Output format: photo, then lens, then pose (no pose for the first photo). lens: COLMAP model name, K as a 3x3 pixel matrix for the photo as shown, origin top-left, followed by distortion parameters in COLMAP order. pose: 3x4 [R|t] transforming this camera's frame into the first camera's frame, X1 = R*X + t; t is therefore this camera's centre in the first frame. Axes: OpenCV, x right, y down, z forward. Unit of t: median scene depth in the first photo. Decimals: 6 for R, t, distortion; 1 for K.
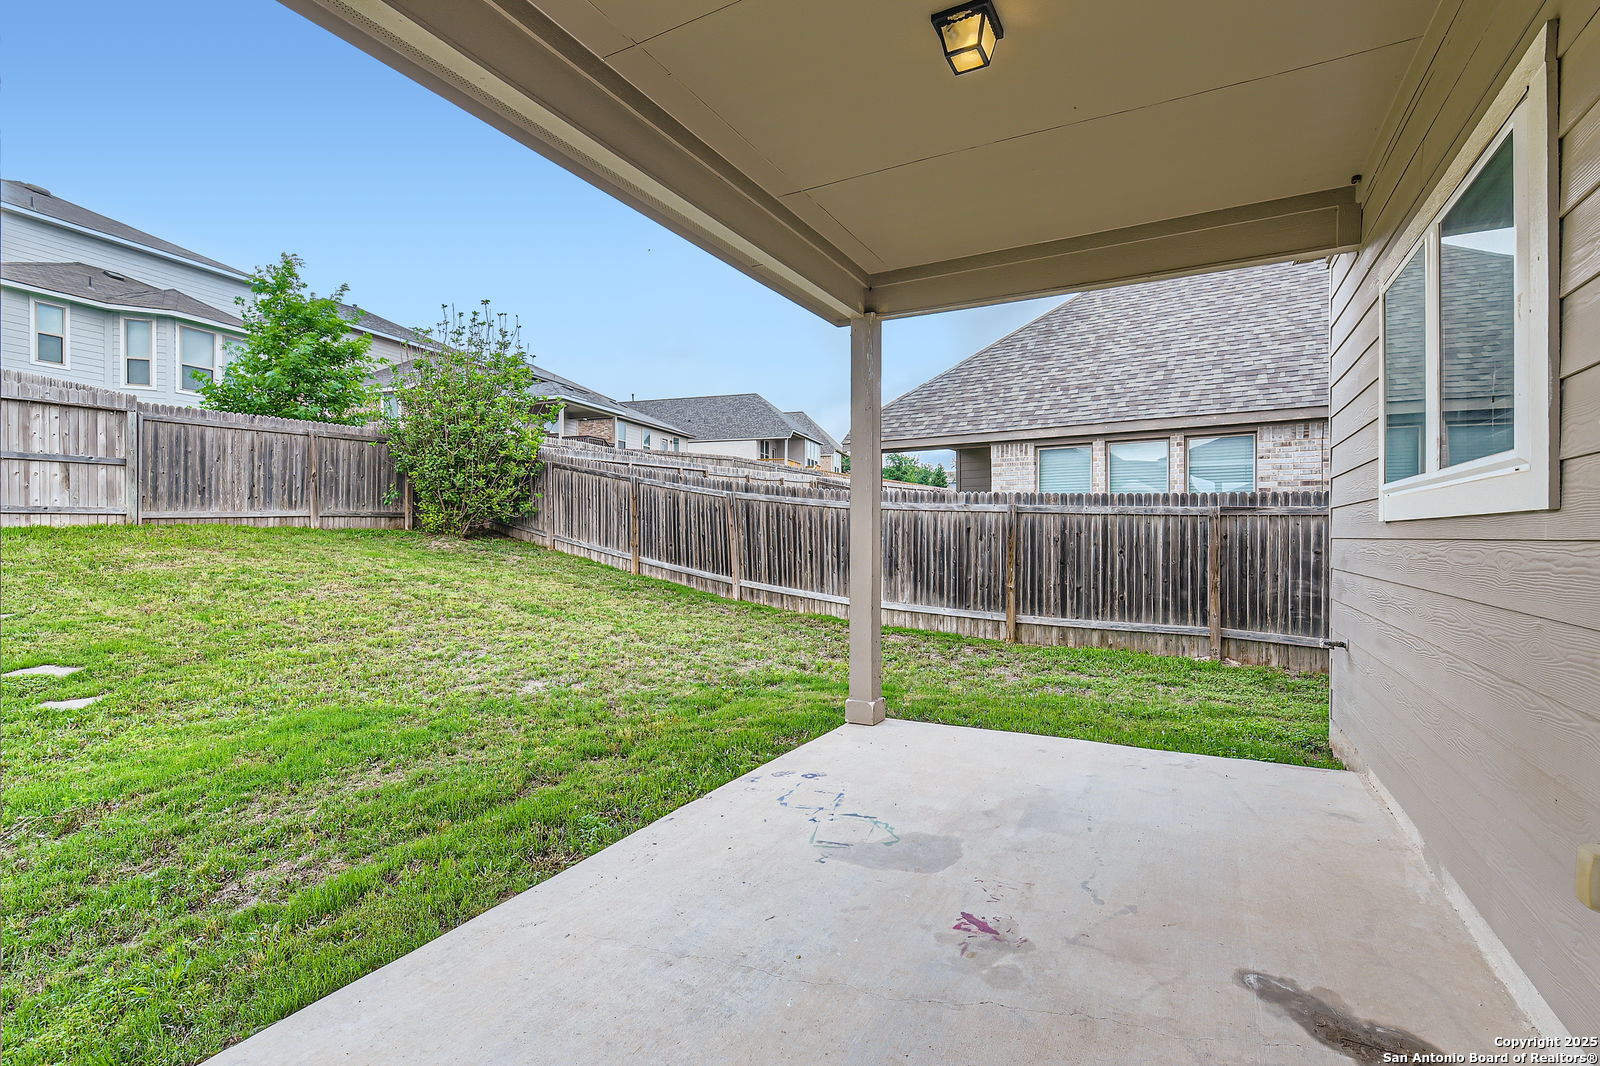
lens RADIAL K [[717.7, 0, 792.0], [0, 717.7, 545.7], [0, 0, 1]] dist [-0.002827, 0.000389]
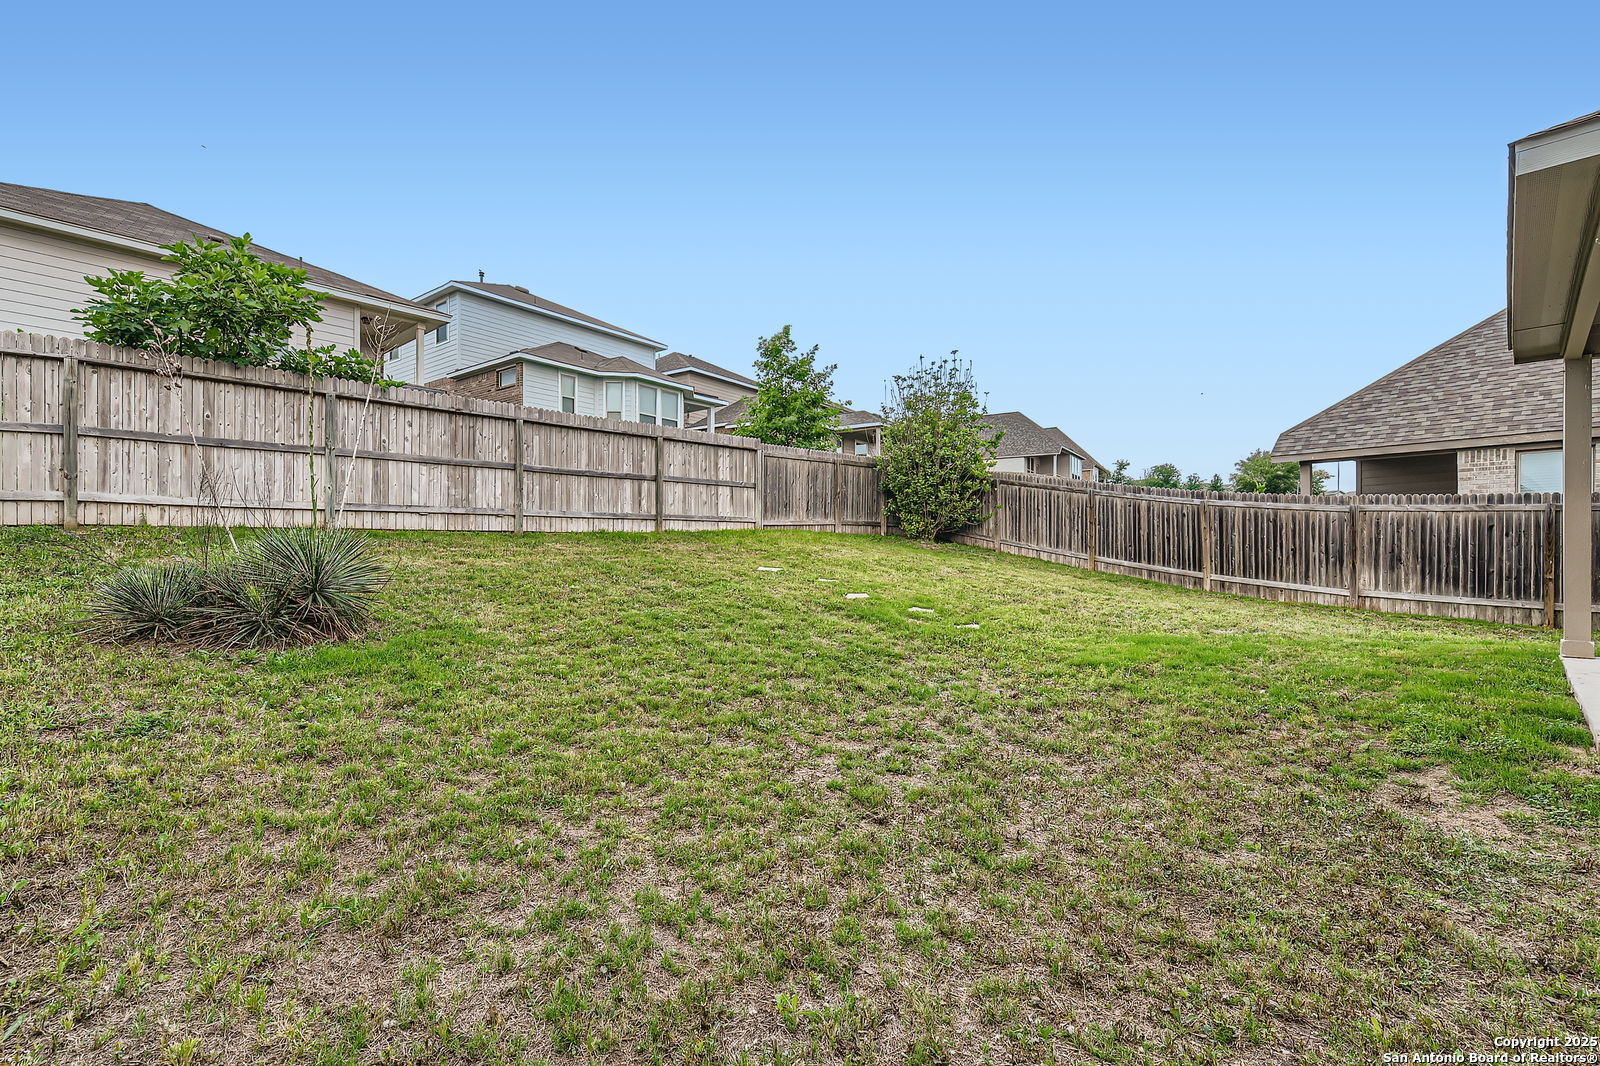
lens RADIAL K [[696.9, 0, 799.9], [0, 696.9, 574.1], [0, 0, 1]] dist [0.001049, 0.000404]
pose [[0.961077, 0.010649, -0.276075, -0.382710], [-0.006225, 0.999838, 0.016894, 0.030447], [0.276210, -0.014518, 0.960988, -0.269577]]
